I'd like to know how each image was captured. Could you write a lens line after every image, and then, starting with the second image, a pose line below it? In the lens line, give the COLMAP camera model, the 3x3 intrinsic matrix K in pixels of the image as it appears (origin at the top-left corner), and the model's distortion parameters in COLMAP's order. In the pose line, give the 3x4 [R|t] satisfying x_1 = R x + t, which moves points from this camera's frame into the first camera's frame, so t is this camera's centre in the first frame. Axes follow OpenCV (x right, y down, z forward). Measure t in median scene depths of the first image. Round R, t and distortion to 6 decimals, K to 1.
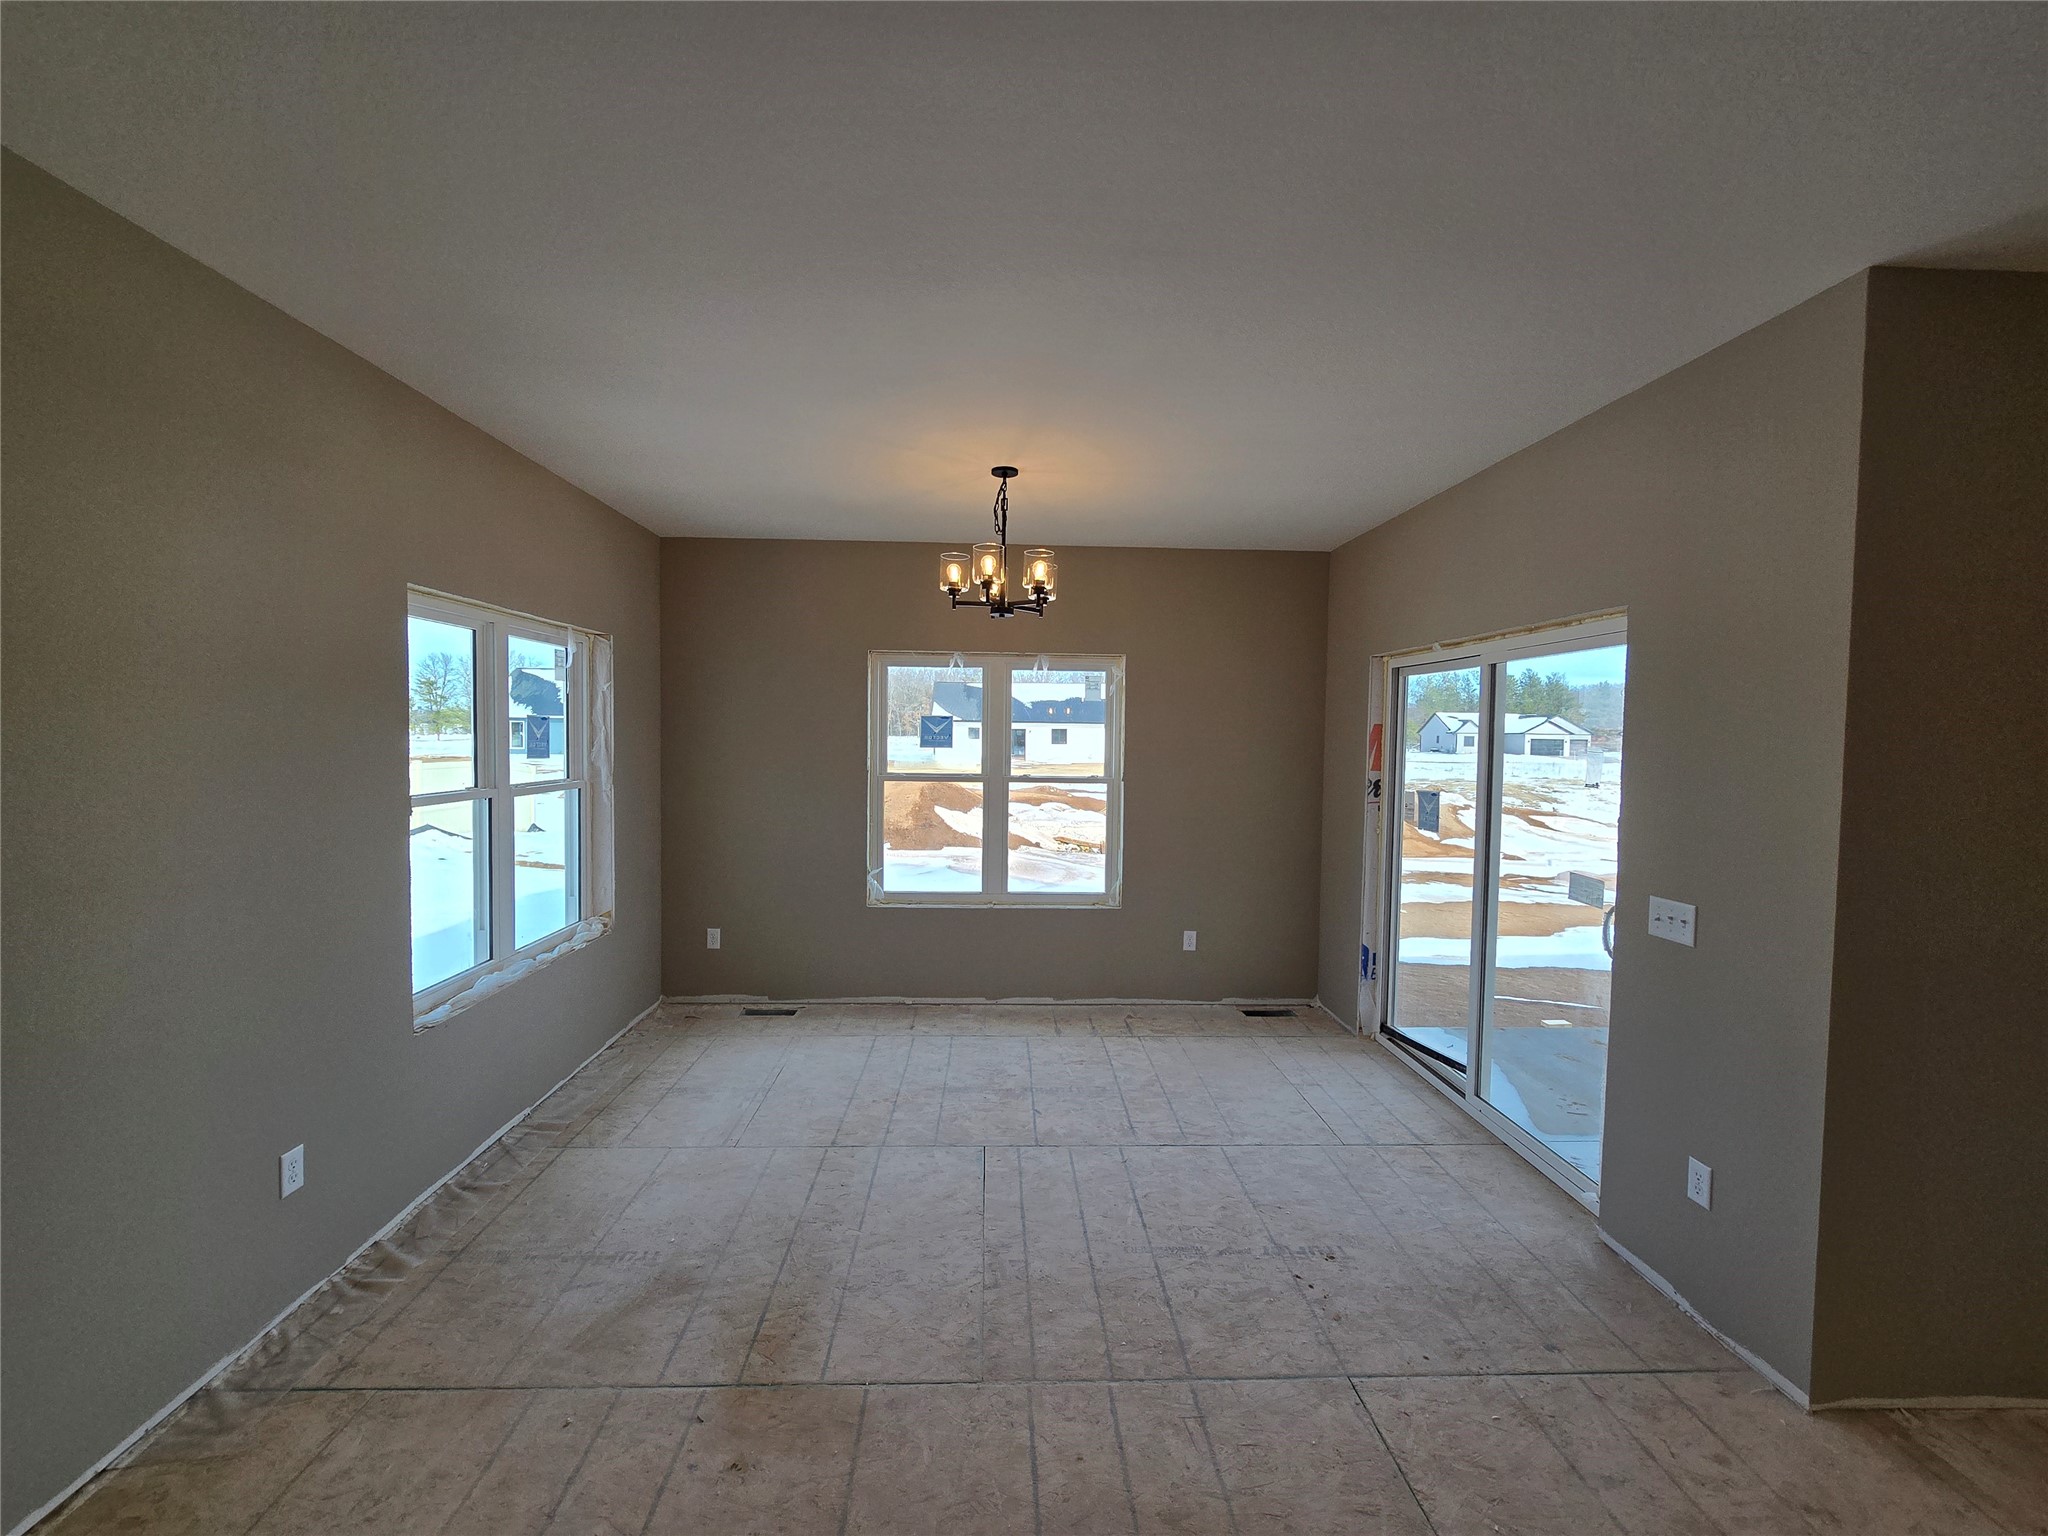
lens RADIAL K [[836.2, 0, 1021.1], [0, 836.2, 768.9], [0, 0, 1]] dist [-0.002710, -0.000064]
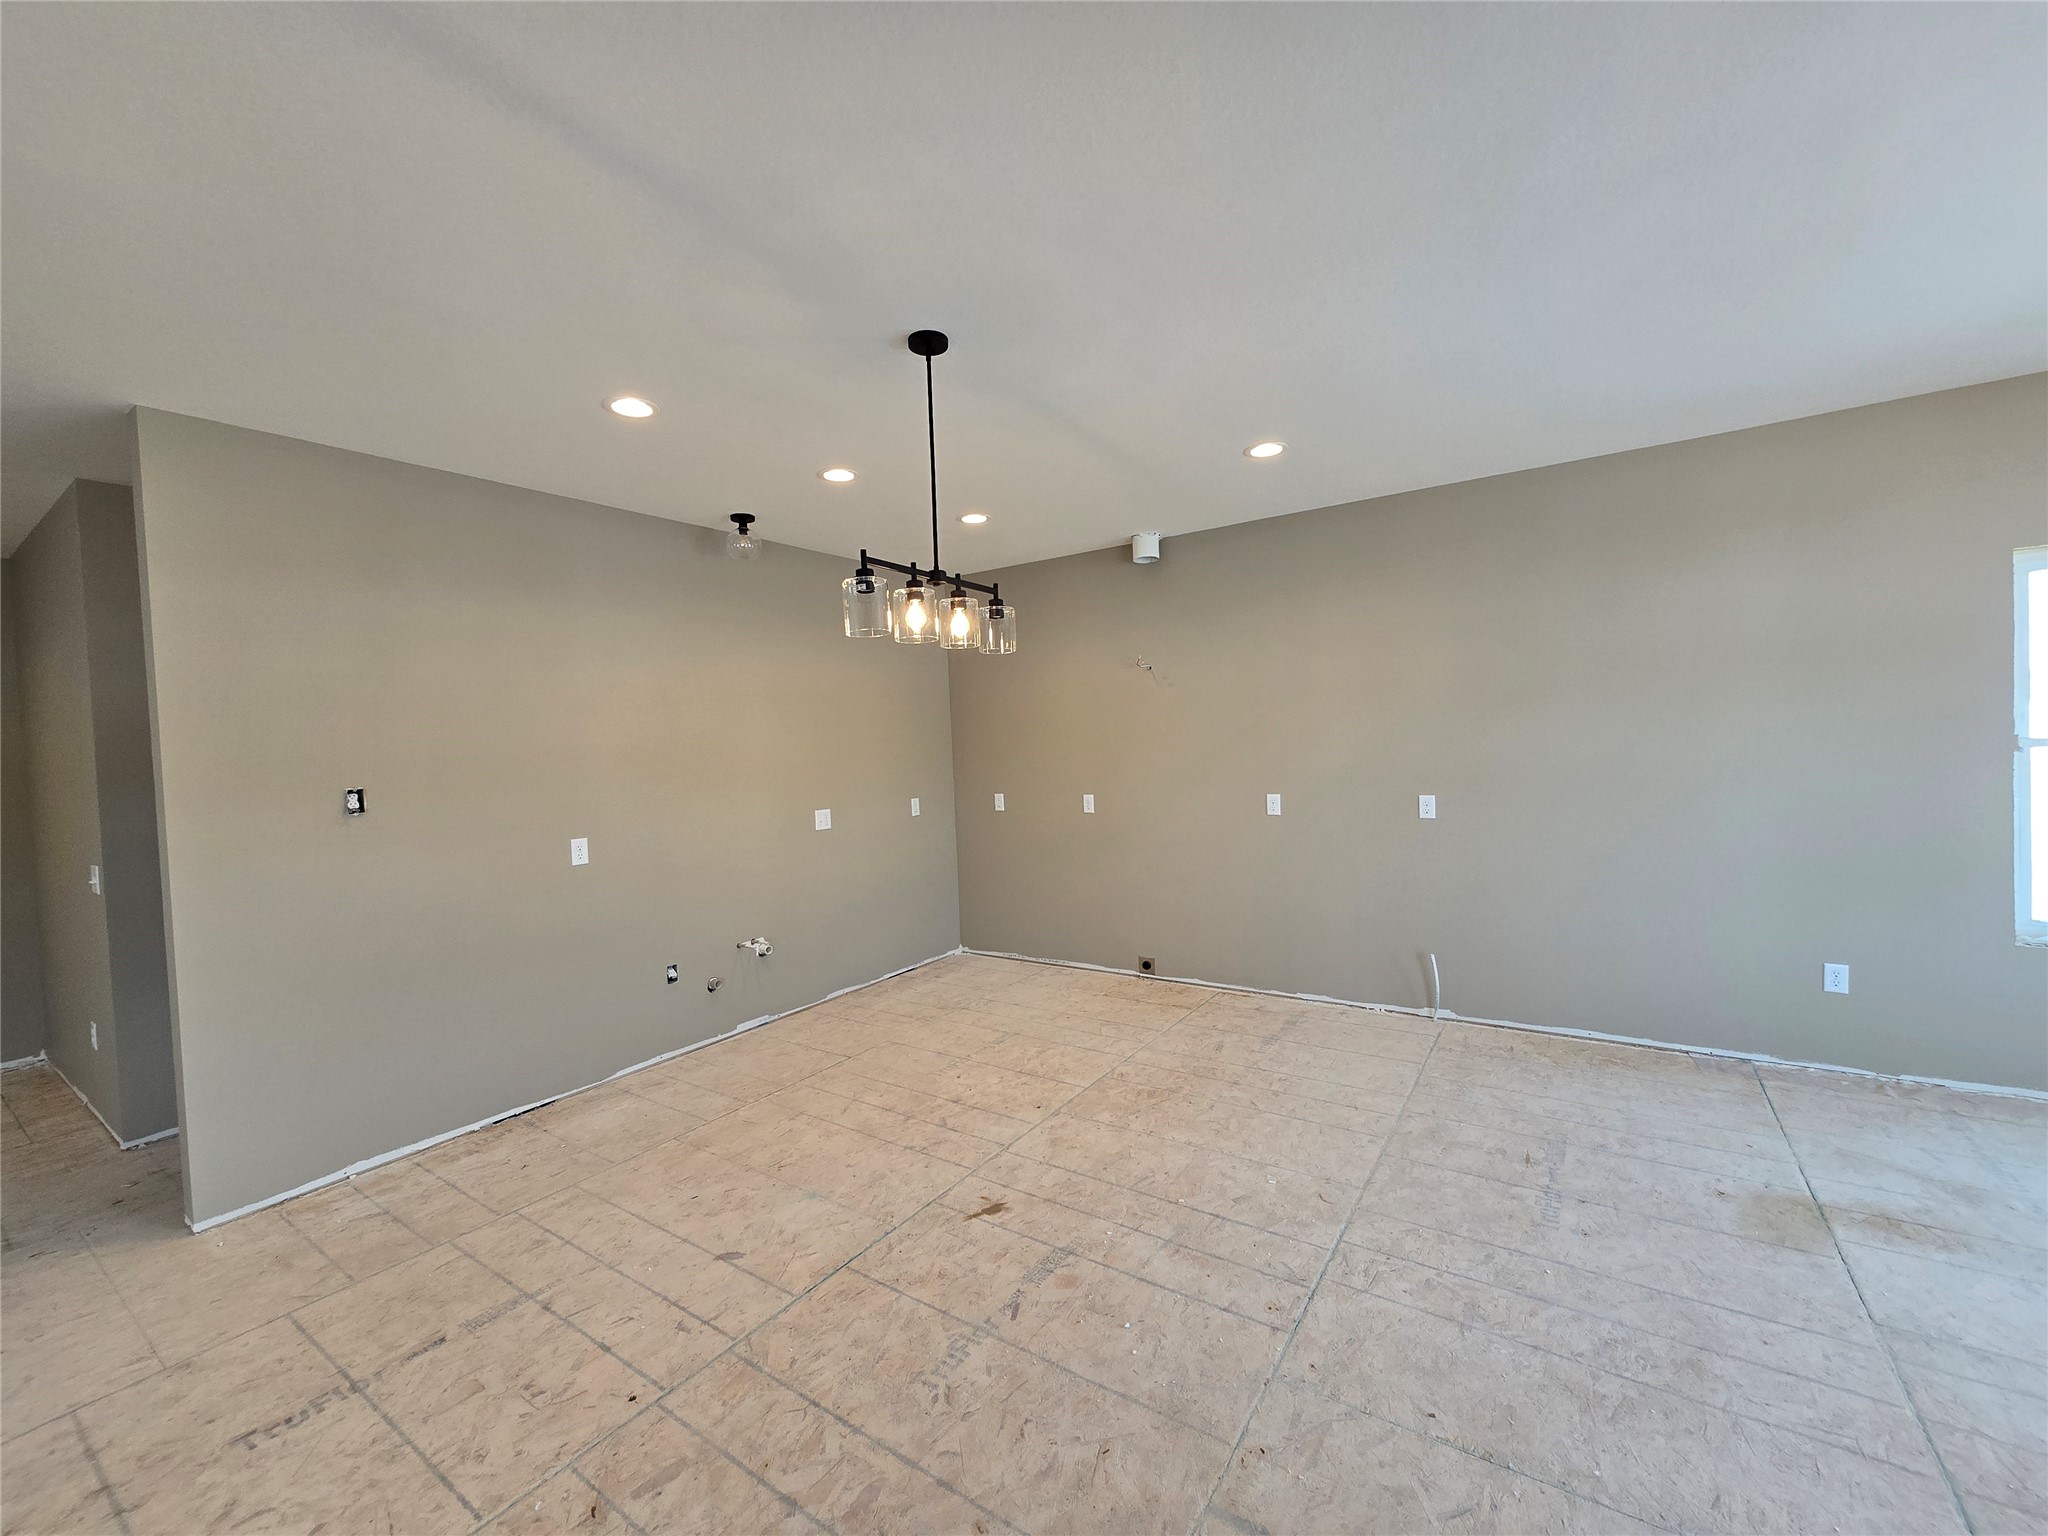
lens RADIAL K [[836.2, 0, 1021.1], [0, 836.2, 768.9], [0, 0, 1]] dist [-0.002710, -0.000064]
pose [[-0.591263, 0.035221, -0.805709, 1.069003], [-0.002182, 0.998972, 0.045270, 0.033463], [0.806476, 0.028524, -0.590579, 0.612254]]
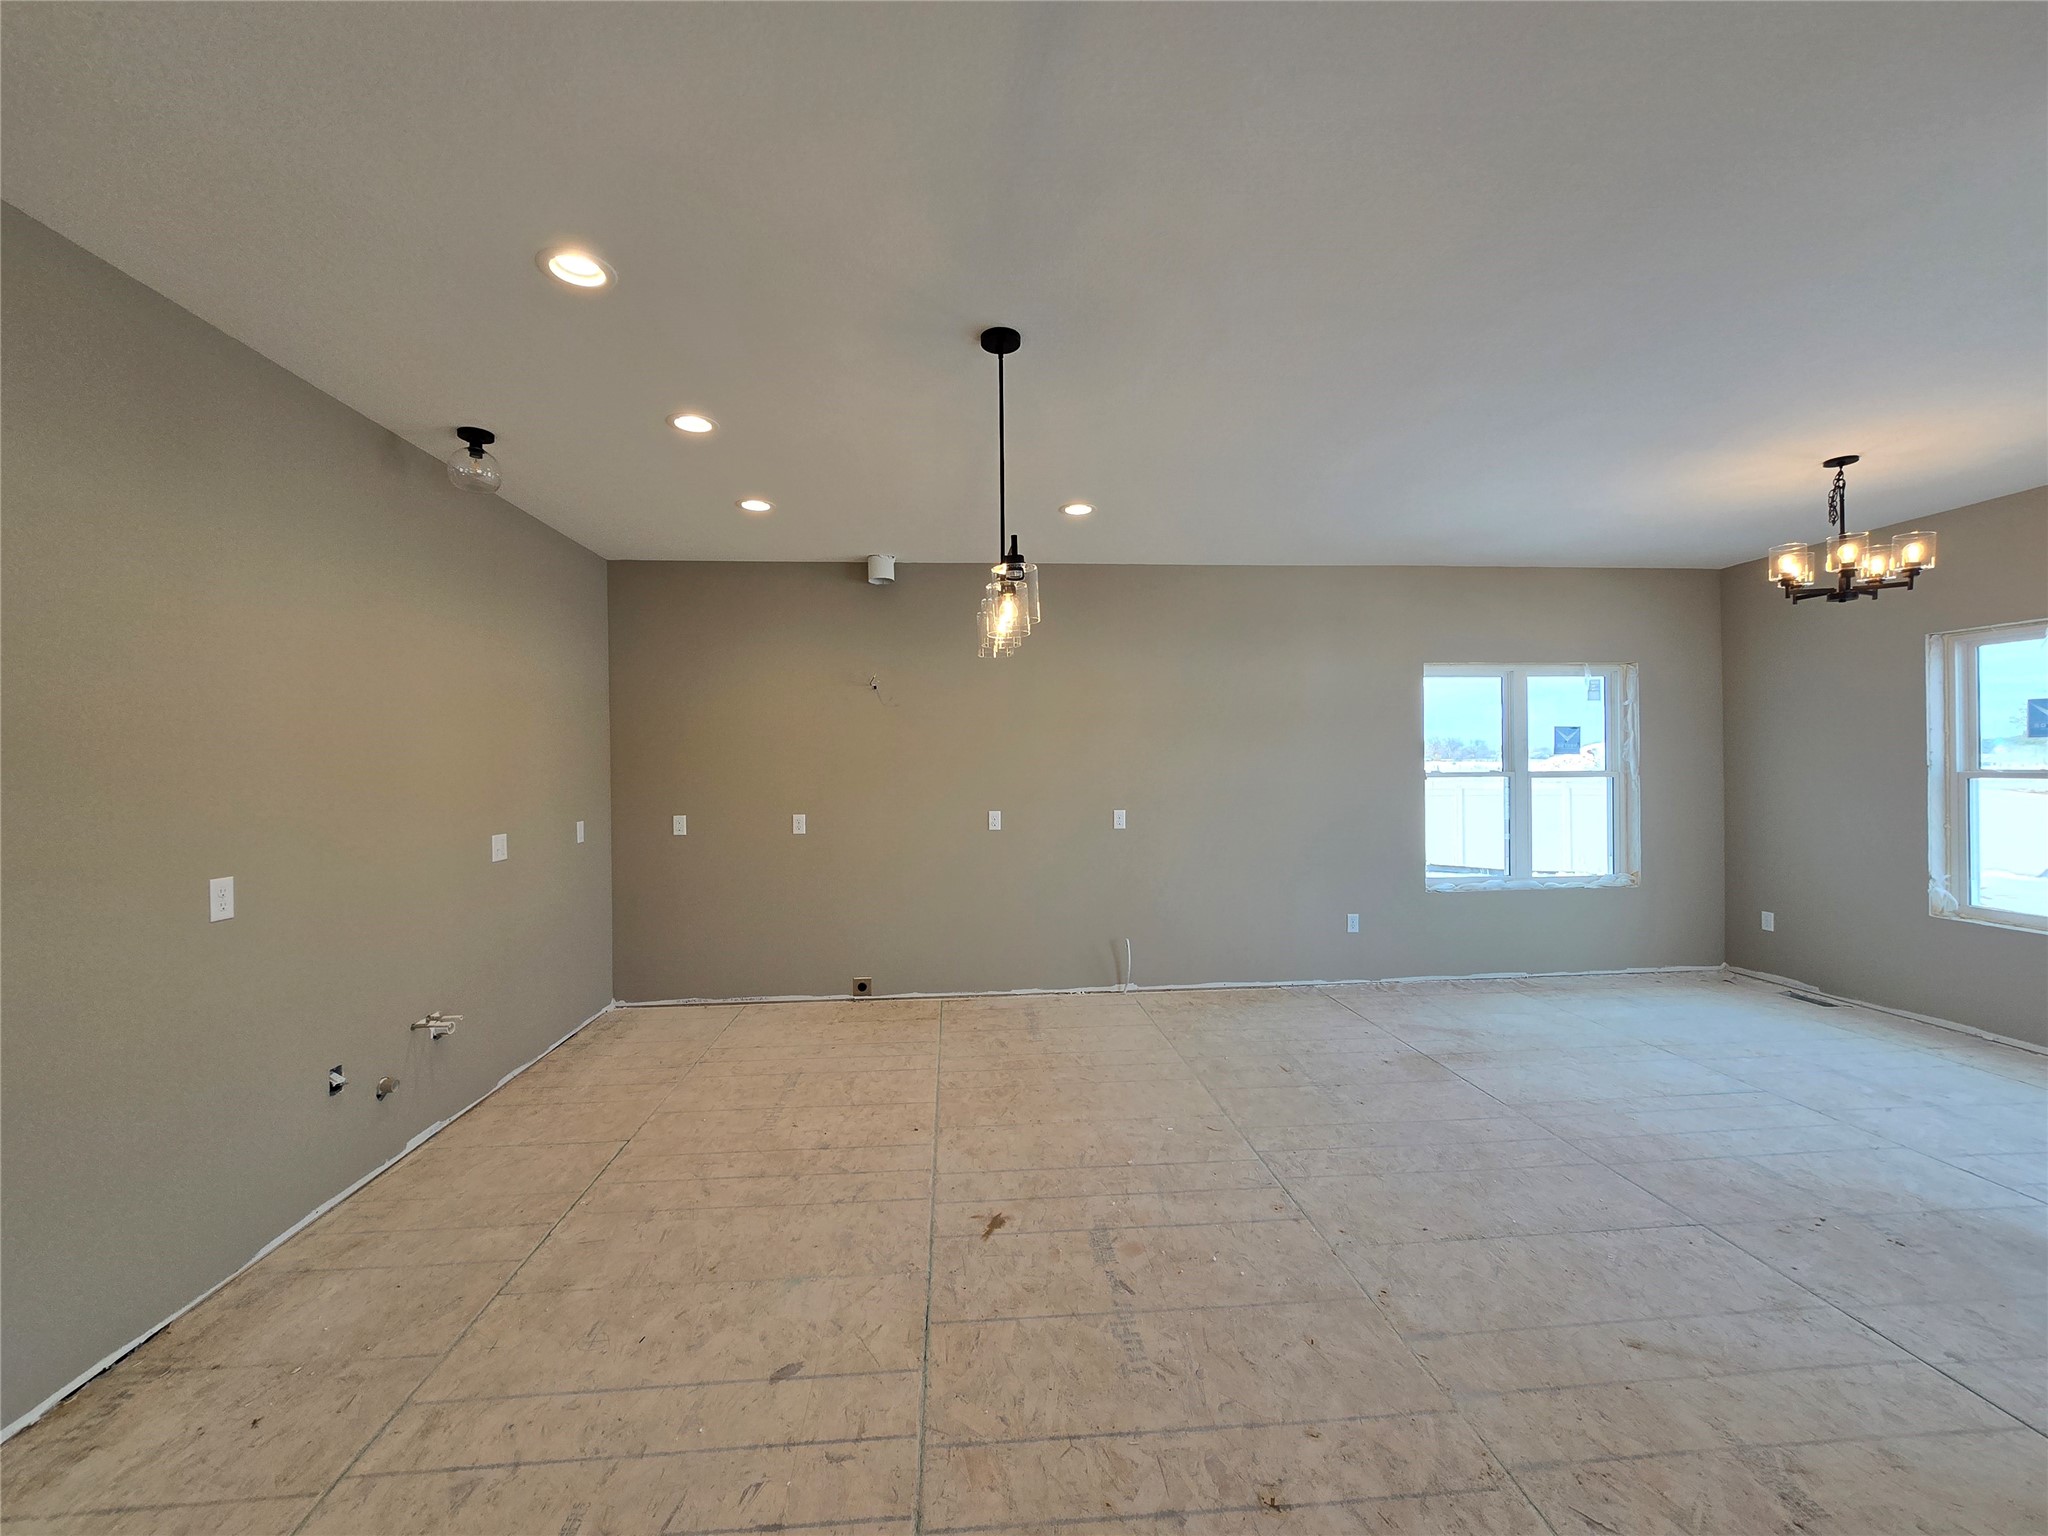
lens RADIAL K [[836.2, 0, 1021.1], [0, 836.2, 768.9], [0, 0, 1]] dist [-0.002710, -0.000064]
pose [[0.045913, -0.009462, -0.998901, 1.293444], [-0.031349, 0.999449, -0.010908, 0.088865], [0.998453, 0.031815, 0.045591, -0.056870]]
